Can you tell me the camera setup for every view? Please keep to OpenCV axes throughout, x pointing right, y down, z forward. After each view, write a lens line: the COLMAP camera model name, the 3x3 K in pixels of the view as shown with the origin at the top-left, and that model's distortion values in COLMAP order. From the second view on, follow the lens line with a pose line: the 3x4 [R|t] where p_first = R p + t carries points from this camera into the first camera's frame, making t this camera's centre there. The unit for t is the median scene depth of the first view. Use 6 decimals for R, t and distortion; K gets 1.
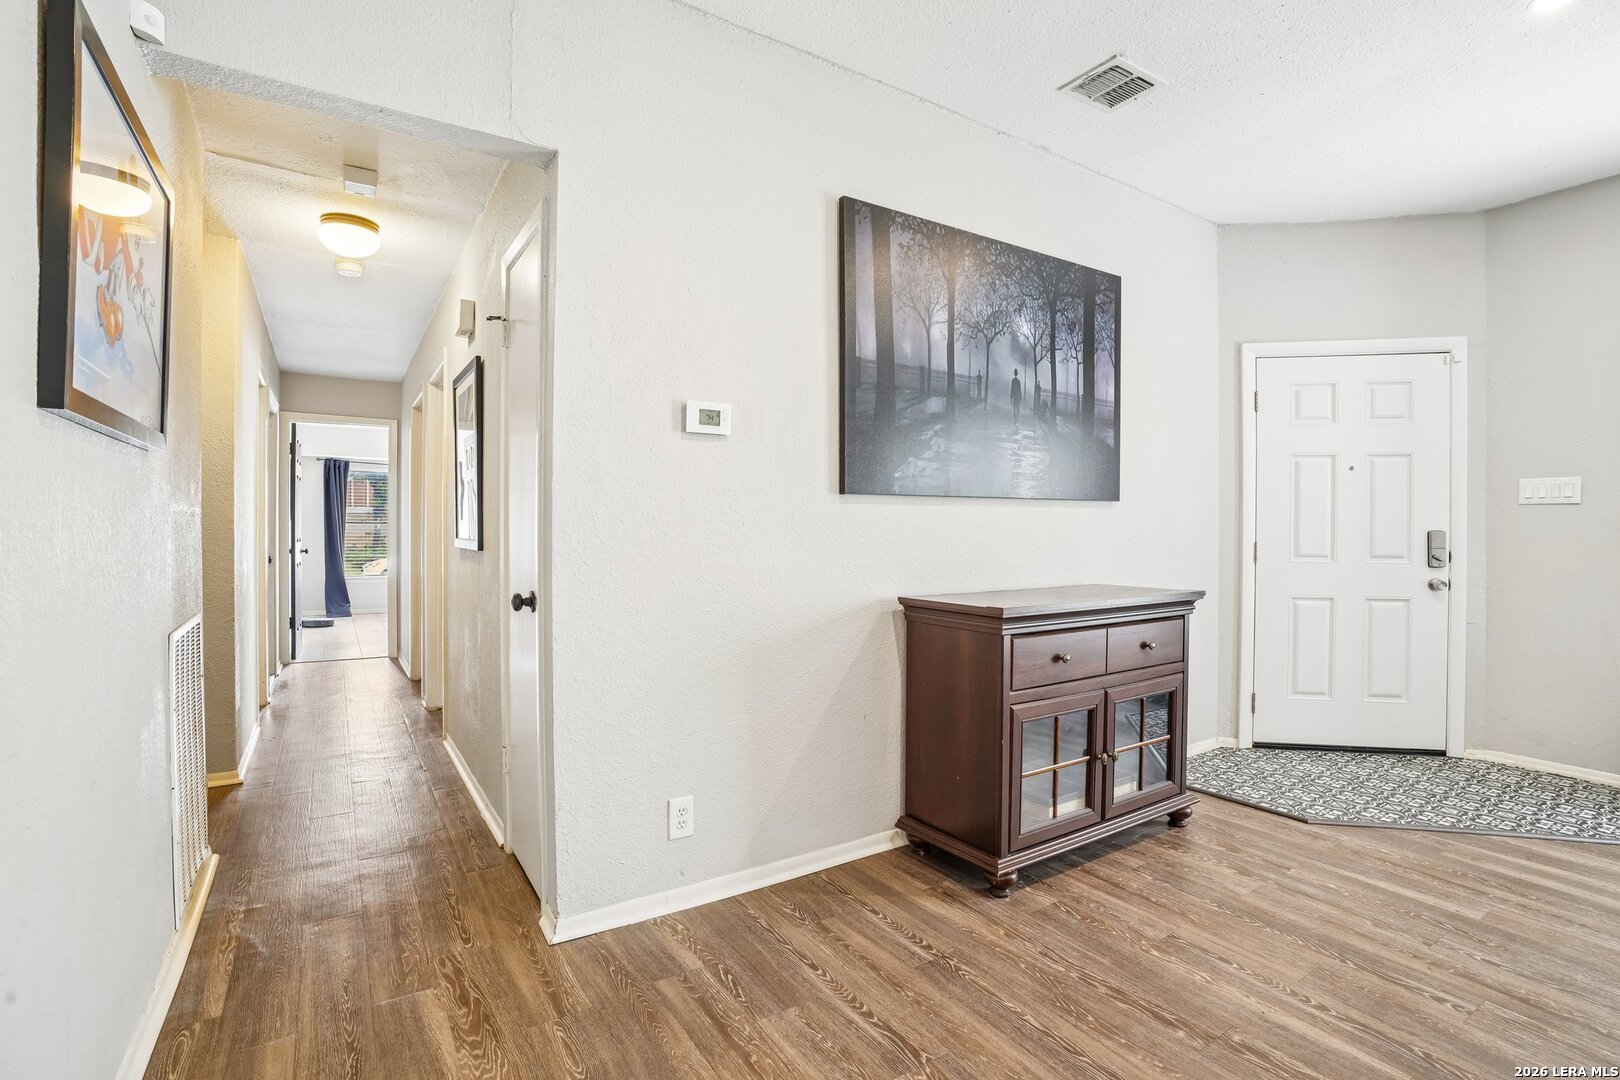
lens RADIAL K [[801.8, 0, 825.2], [0, 801.8, 541.8], [0, 0, 1]] dist [-0.087204, 0.033760]
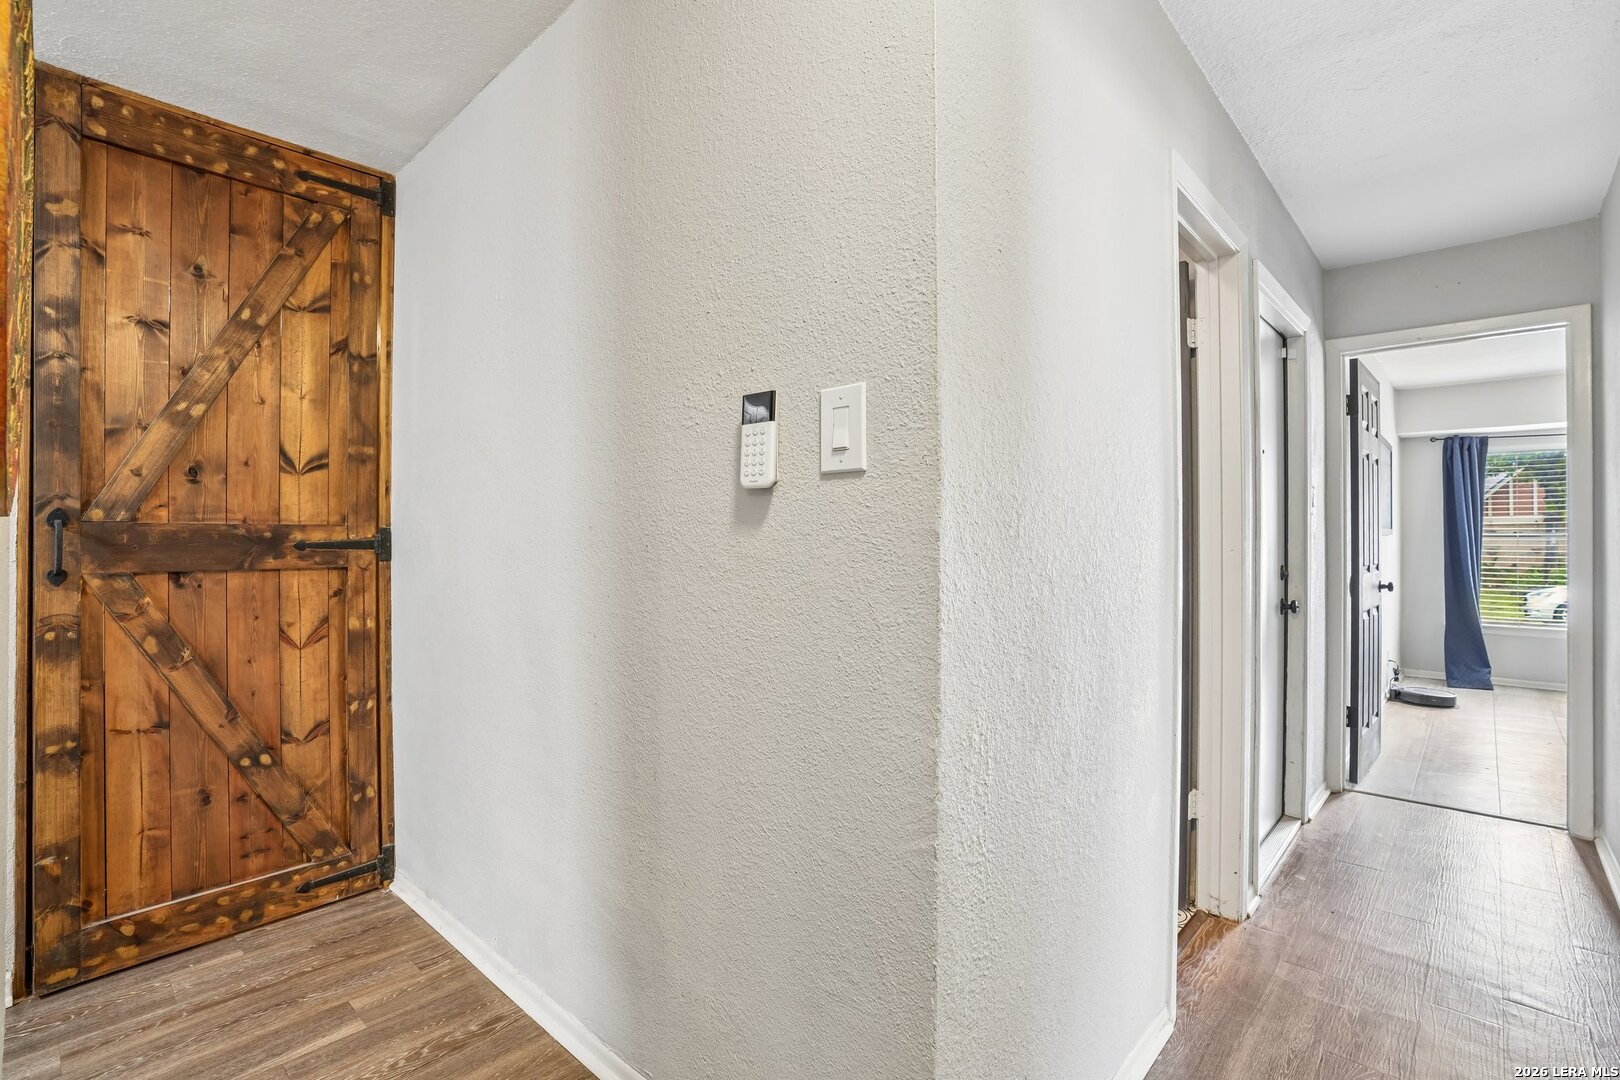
lens RADIAL K [[736.7, 0, 829.1], [0, 736.7, 548.3], [0, 0, 1]] dist [-0.070613, 0.022719]
pose [[0.245094, -0.008626, -0.969461, -0.204638], [-0.002998, 0.999949, -0.009656, -0.007512], [0.969495, 0.005273, 0.245056, 0.367039]]
